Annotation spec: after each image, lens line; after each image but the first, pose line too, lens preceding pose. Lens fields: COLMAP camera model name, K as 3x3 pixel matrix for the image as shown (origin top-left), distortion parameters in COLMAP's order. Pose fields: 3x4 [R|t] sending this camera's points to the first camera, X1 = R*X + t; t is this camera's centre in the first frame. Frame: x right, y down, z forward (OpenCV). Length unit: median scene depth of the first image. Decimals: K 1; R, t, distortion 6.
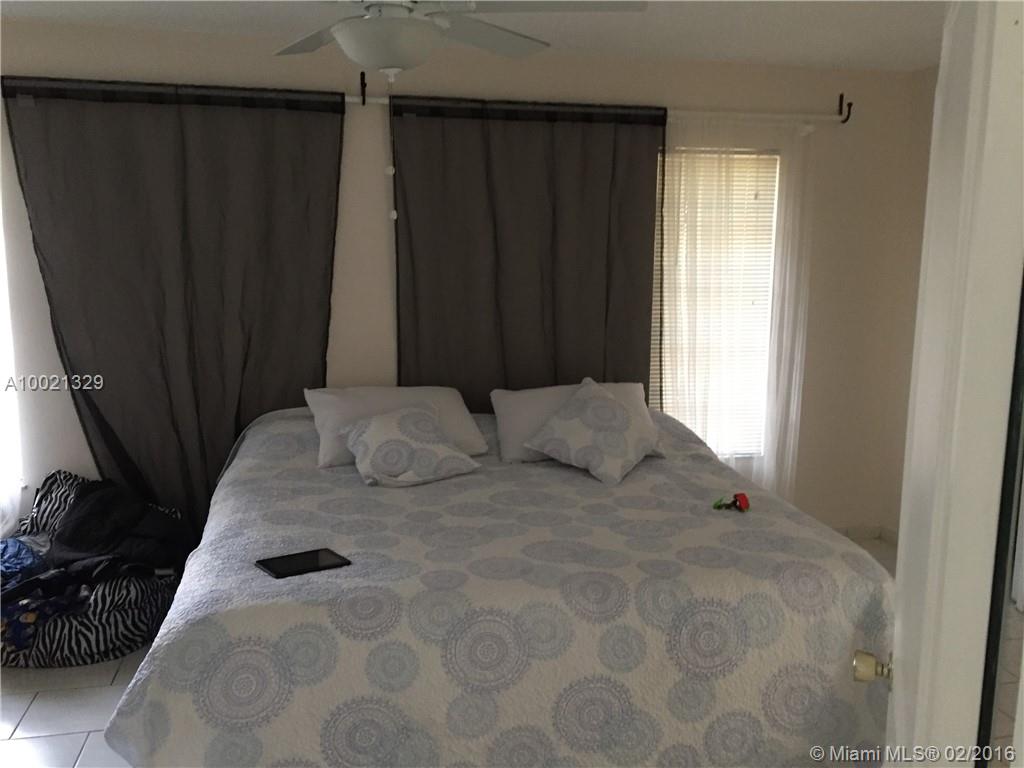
lens RADIAL K [[872.4, 0, 505.8], [0, 872.4, 381.2], [0, 0, 1]] dist [0.079542, -0.092842]
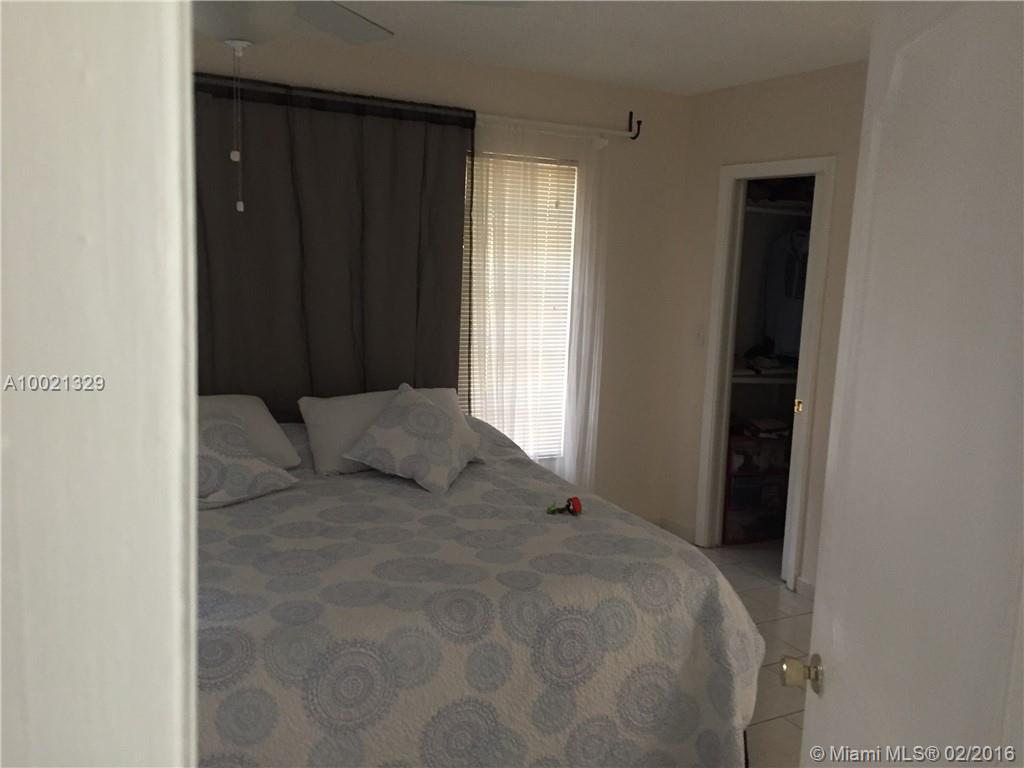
lens RADIAL K [[872.4, 0, 502.3], [0, 872.4, 380.2], [0, 0, 1]] dist [0.079542, -0.092842]
pose [[0.958509, -0.009654, 0.284900, -0.088735], [0.009948, 0.999950, 0.000416, -0.007834], [-0.284890, 0.002436, 0.958557, 0.049558]]
